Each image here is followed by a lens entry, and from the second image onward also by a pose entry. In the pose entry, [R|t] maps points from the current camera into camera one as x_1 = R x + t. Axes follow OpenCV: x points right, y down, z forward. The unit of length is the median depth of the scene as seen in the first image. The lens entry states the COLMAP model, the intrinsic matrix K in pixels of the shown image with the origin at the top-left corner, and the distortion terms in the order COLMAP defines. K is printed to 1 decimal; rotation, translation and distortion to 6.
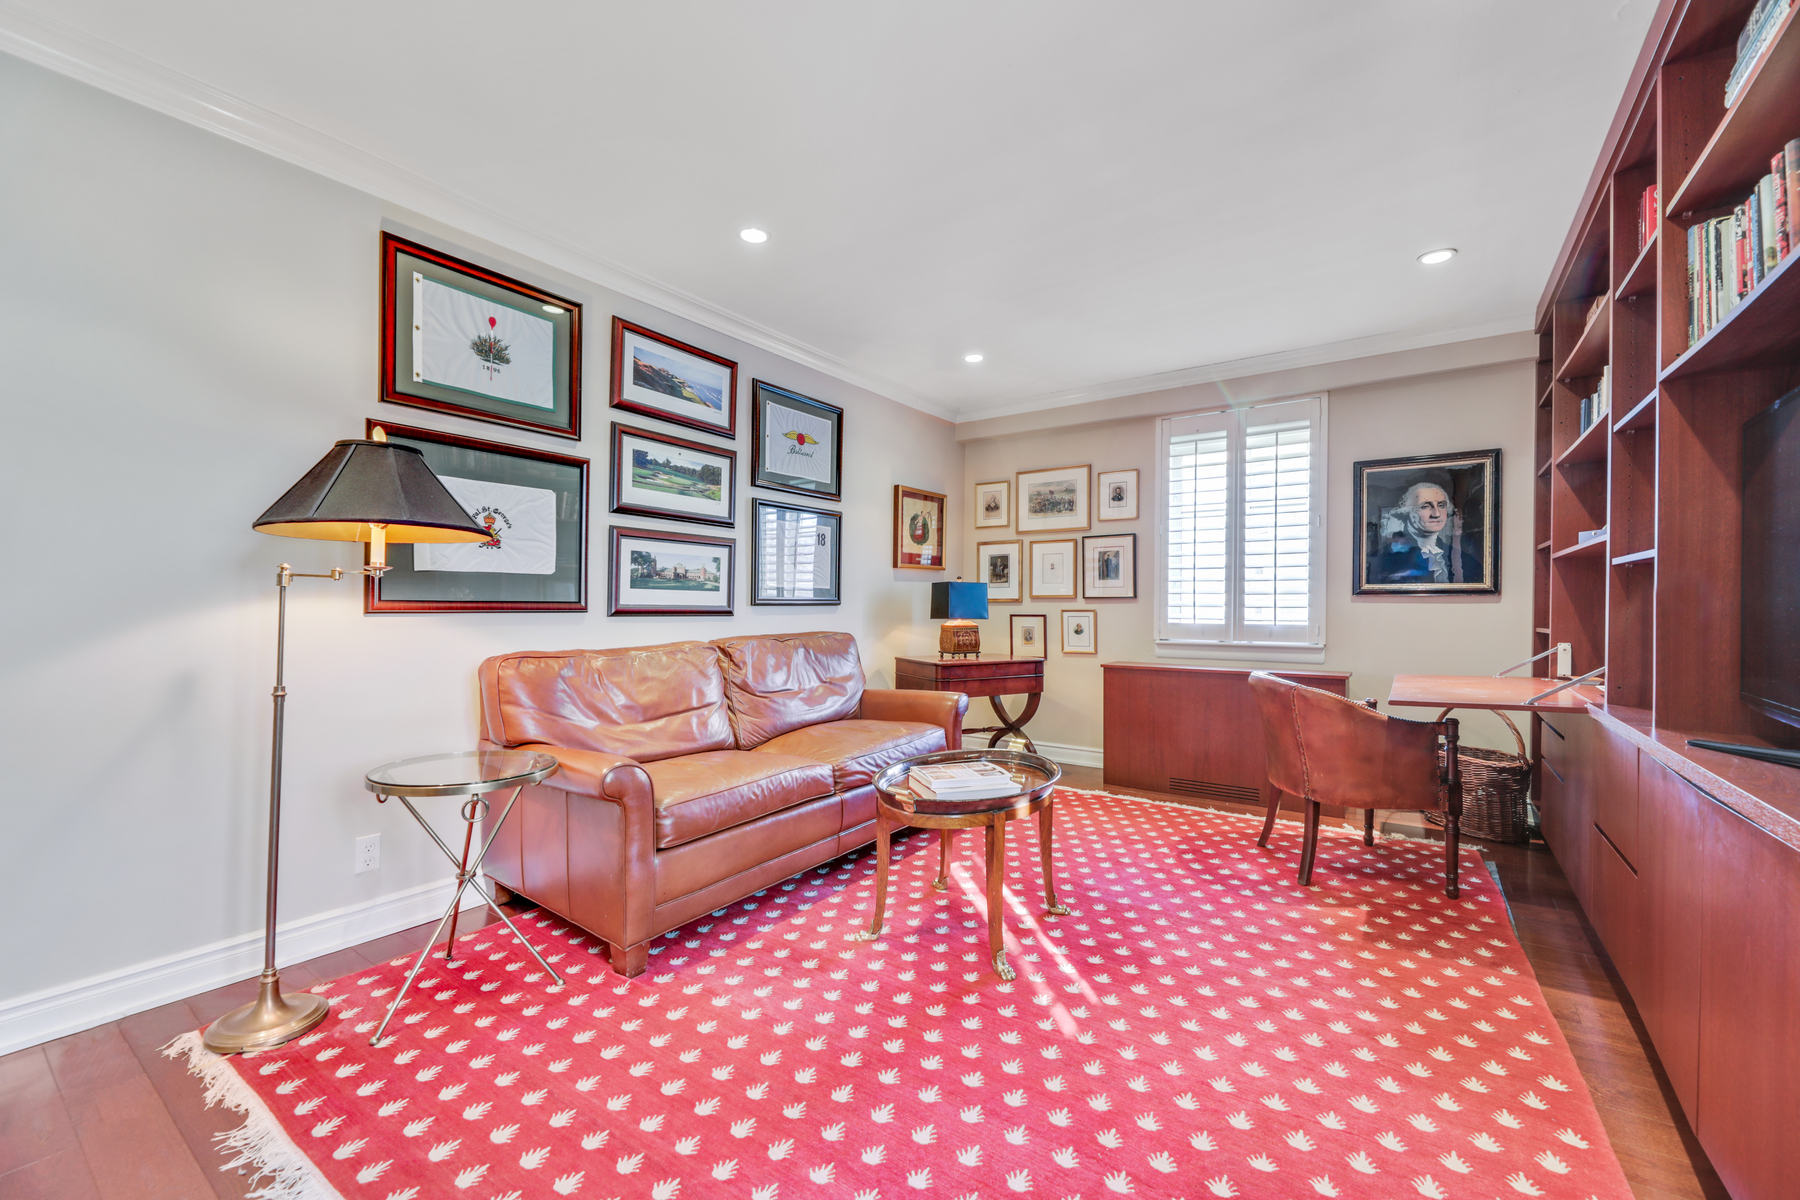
lens RADIAL K [[736.3, 0, 895.1], [0, 736.3, 606.5], [0, 0, 1]] dist [-0.000494, -0.001116]
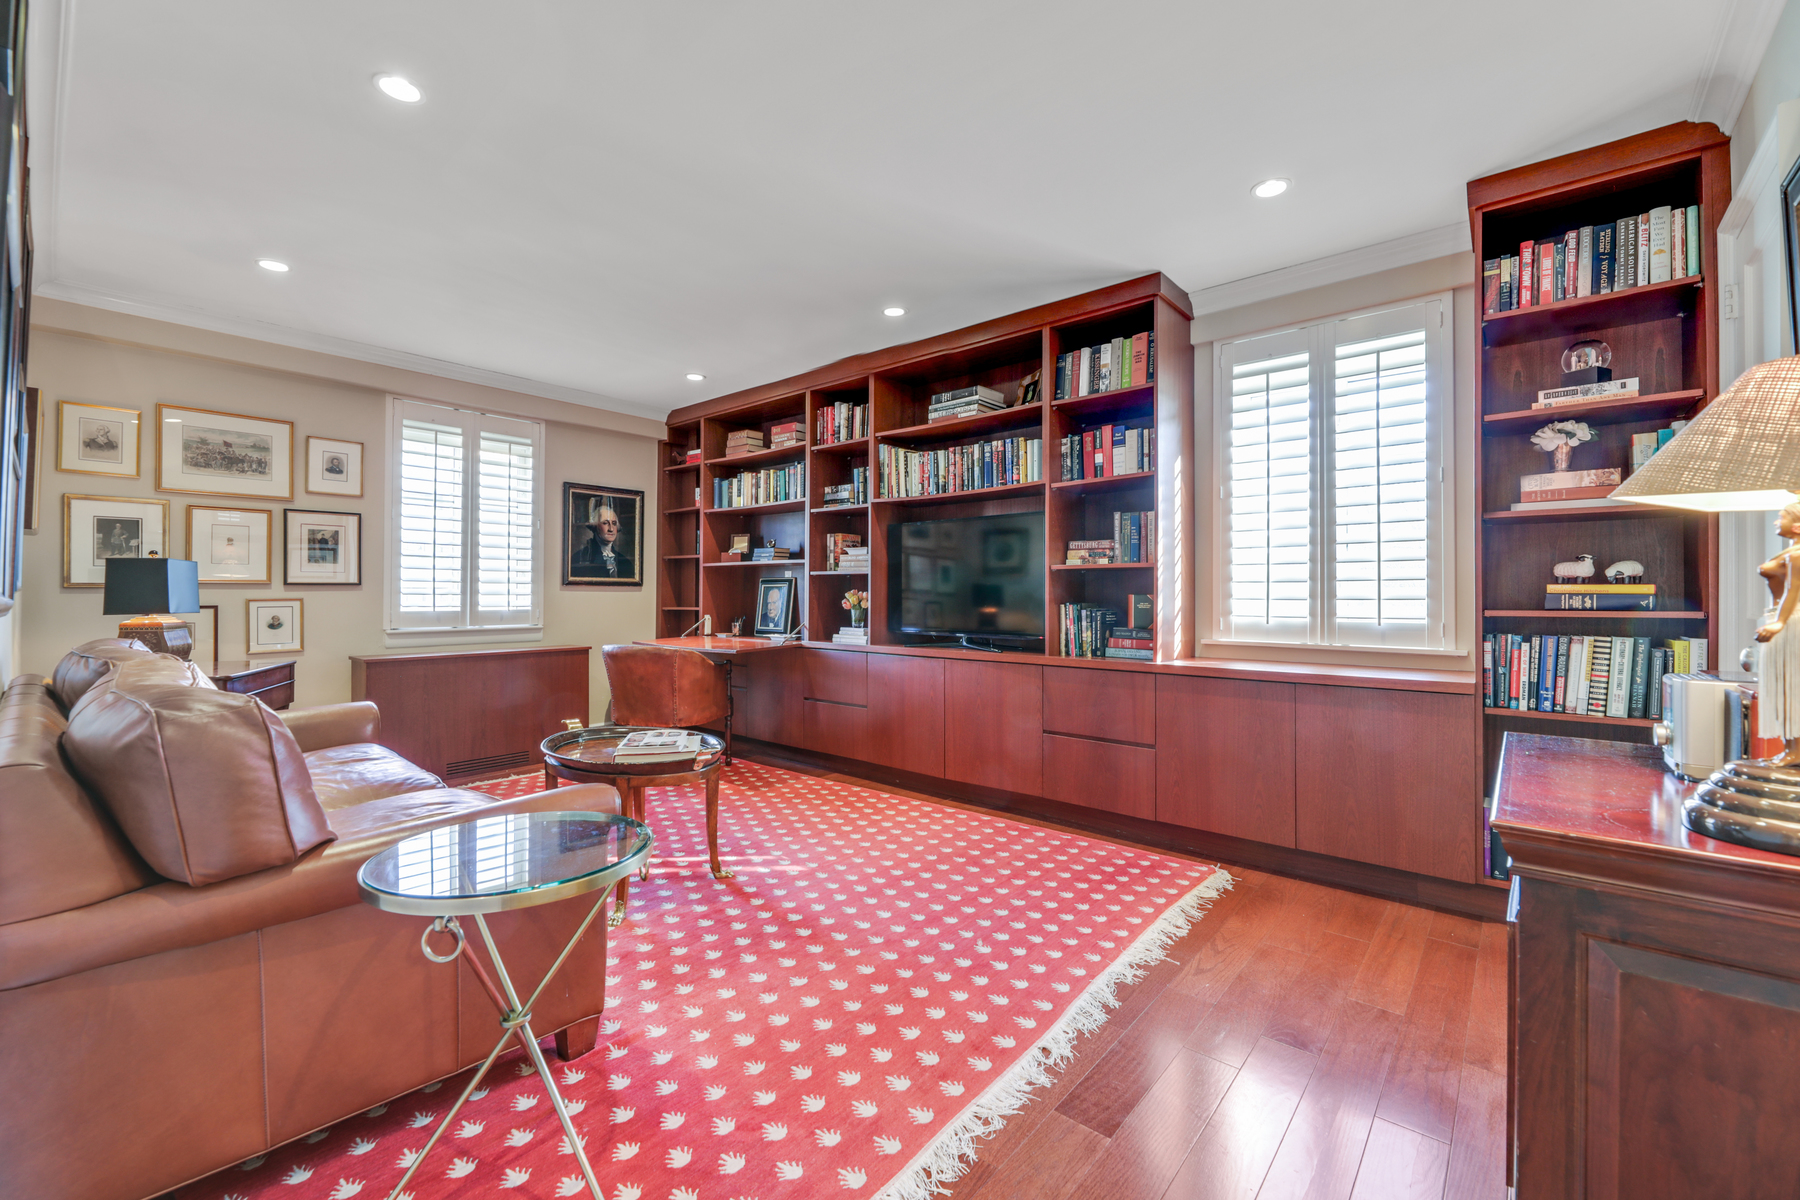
lens RADIAL K [[737.6, 0, 893.5], [0, 737.6, 591.3], [0, 0, 1]] dist [0.000798, 0.000019]
pose [[0.087618, 0.000943, 0.996154, -0.559353], [-0.001422, 0.999999, -0.000822, -0.004164], [-0.996153, -0.001345, 0.087619, 0.286982]]
